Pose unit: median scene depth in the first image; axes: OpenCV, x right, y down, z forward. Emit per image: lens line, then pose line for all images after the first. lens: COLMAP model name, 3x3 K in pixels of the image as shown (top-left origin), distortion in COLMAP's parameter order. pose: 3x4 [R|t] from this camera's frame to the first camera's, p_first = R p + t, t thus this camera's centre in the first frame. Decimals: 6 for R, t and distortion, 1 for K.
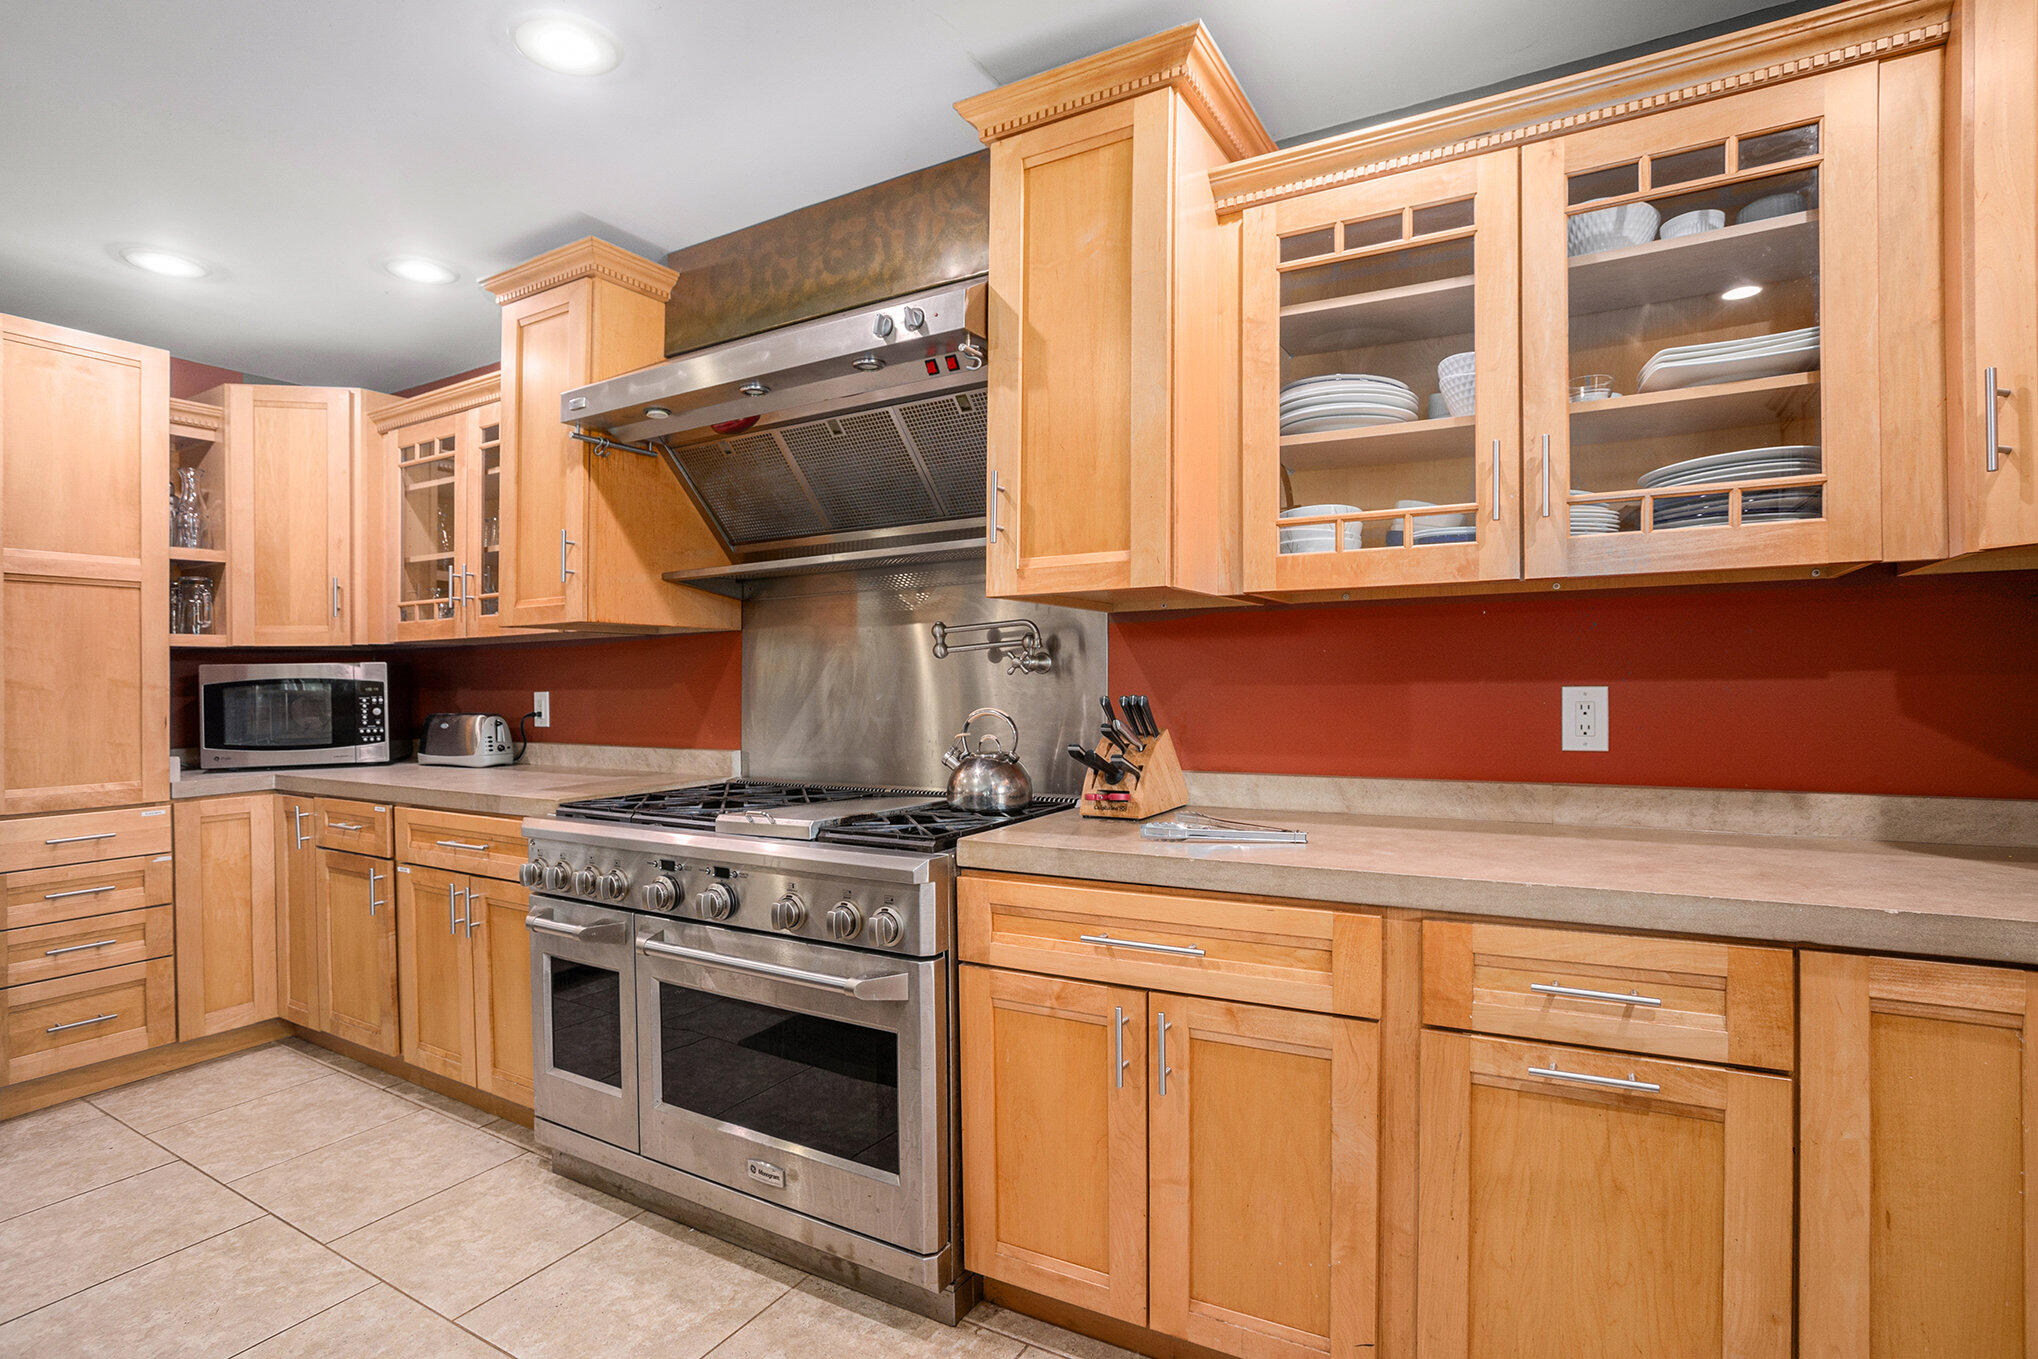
lens RADIAL K [[1018.9, 0, 1006.3], [0, 1018.9, 695.6], [0, 0, 1]] dist [-0.055768, 0.023745]
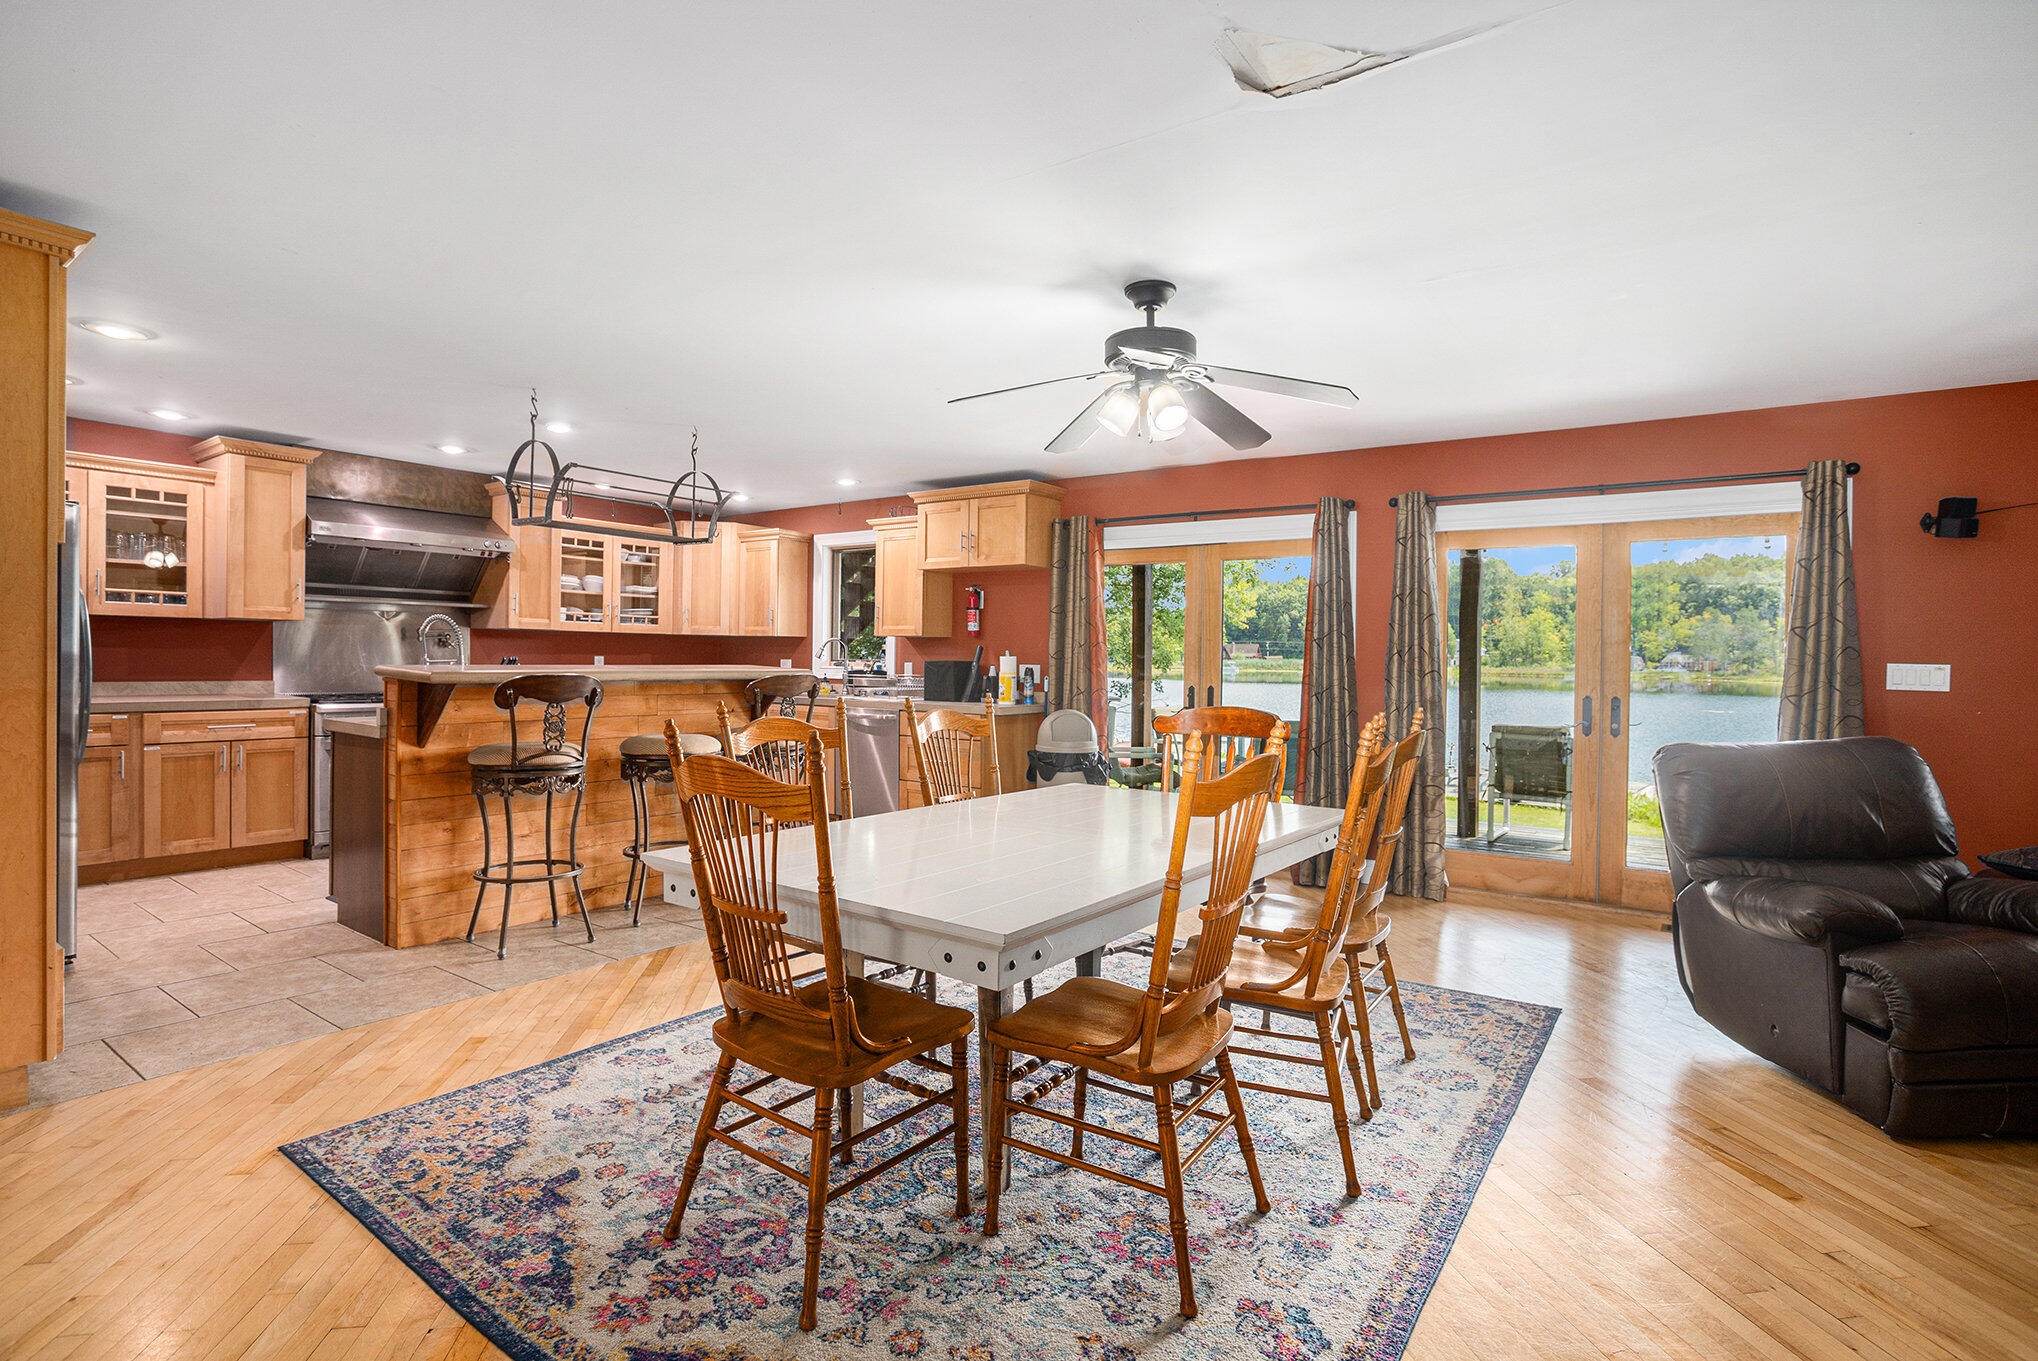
lens RADIAL K [[1003.2, 0, 980.5], [0, 1003.2, 677.0], [0, 0, 1]] dist [-0.054783, 0.022798]
pose [[0.127892, 0.000126, 0.991788, -3.320911], [-0.001490, 0.999999, 0.000065, 0.074165], [-0.991787, -0.001486, 0.127892, -1.074449]]
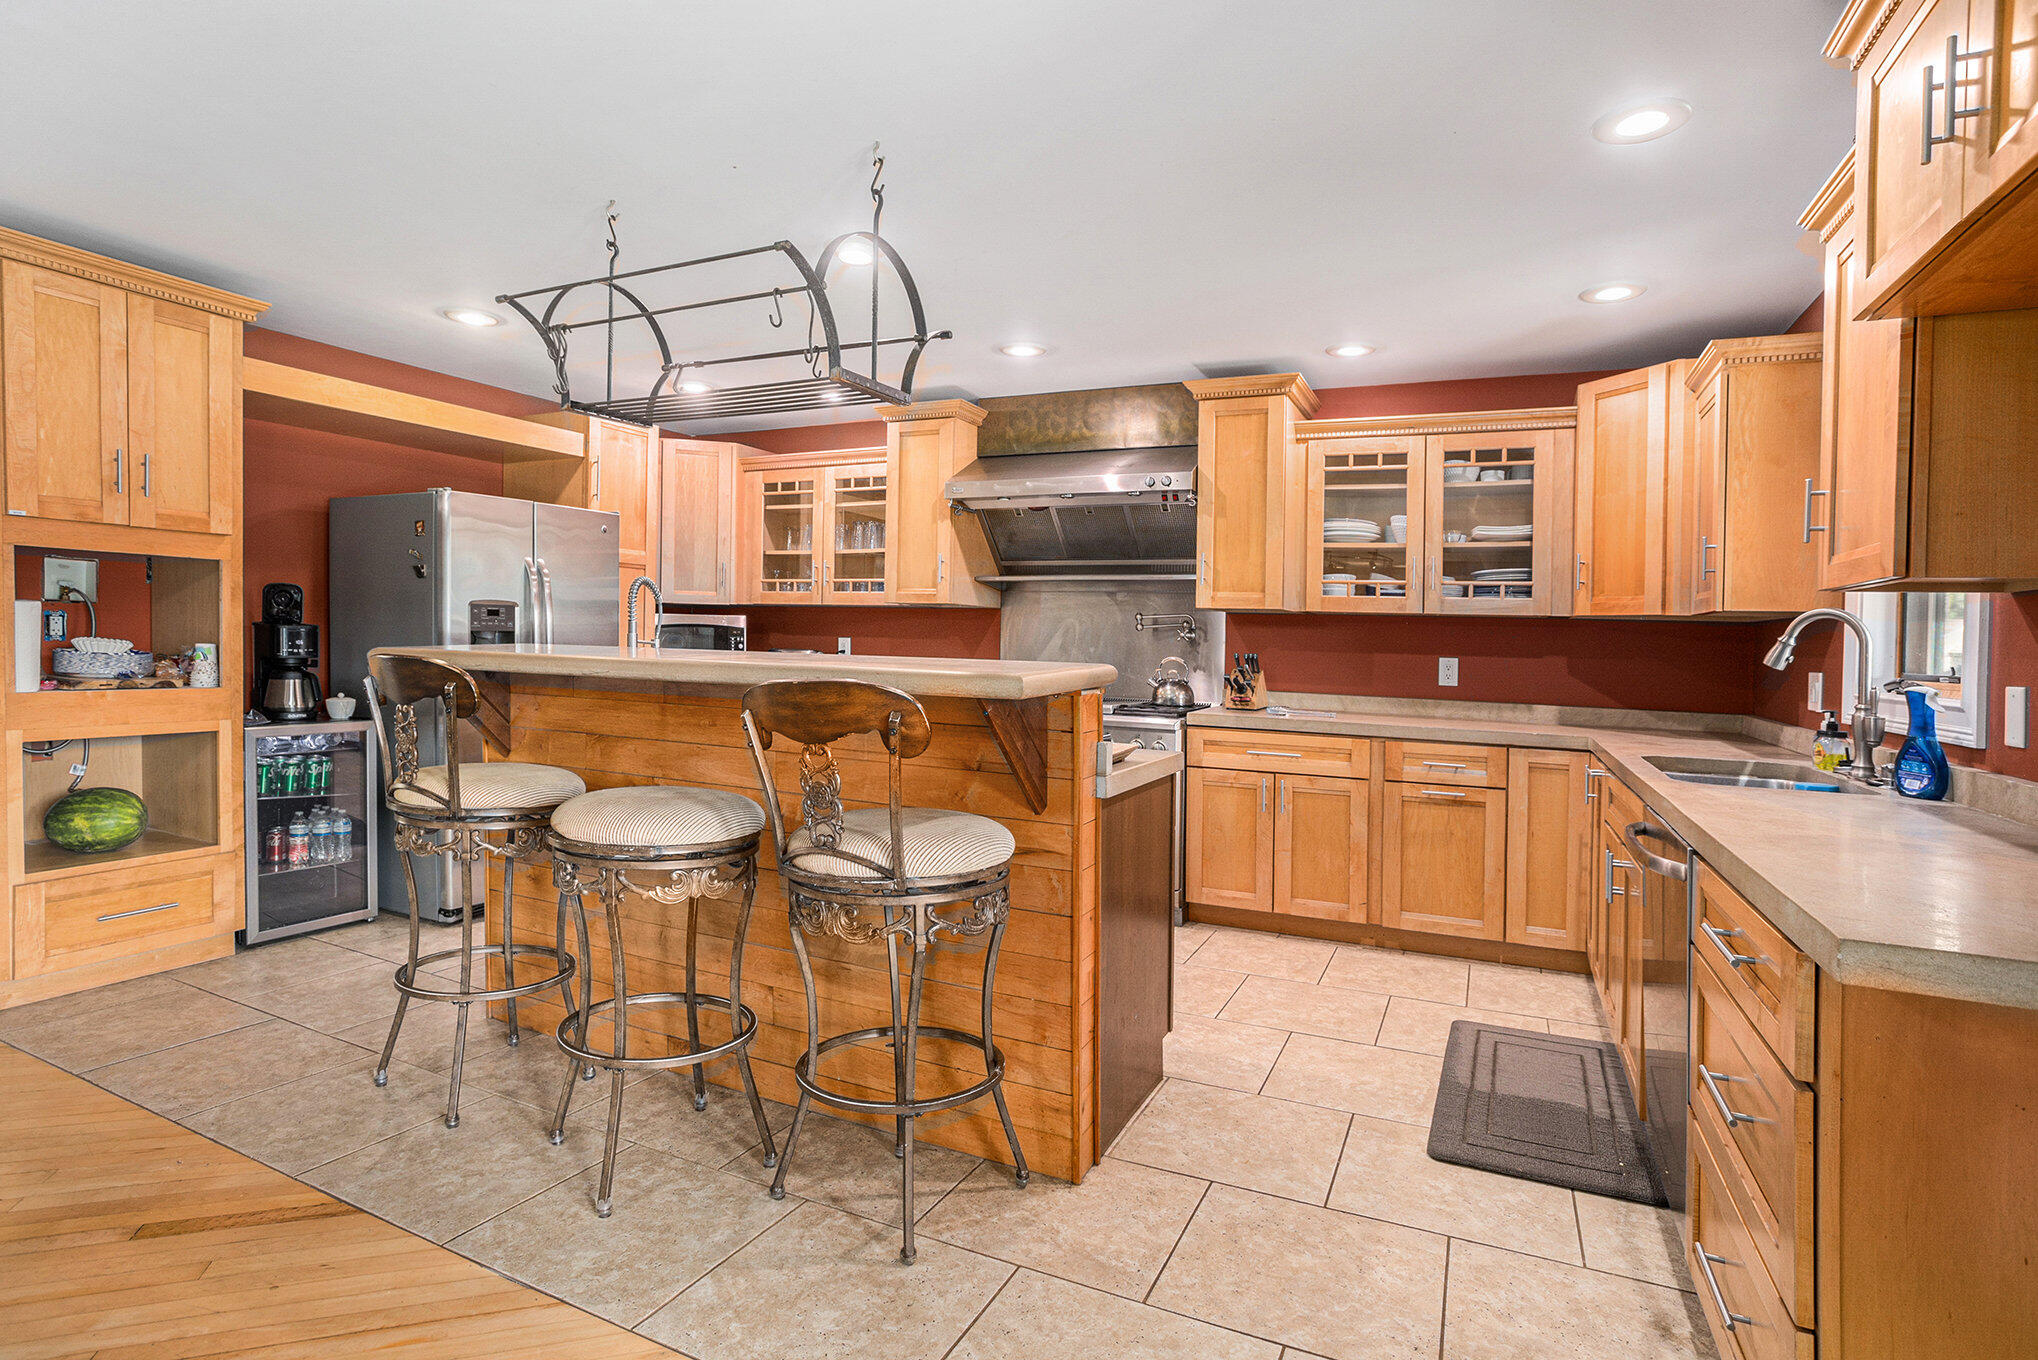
lens RADIAL K [[1005.4, 0, 1065.6], [0, 1005.4, 598.3], [0, 0, 1]] dist [-0.001185, -0.000216]
pose [[0.991021, 0.047164, 0.125114, -0.595560], [-0.039866, 0.997389, -0.060209, 0.028353], [-0.127627, 0.054681, 0.990314, -1.191725]]
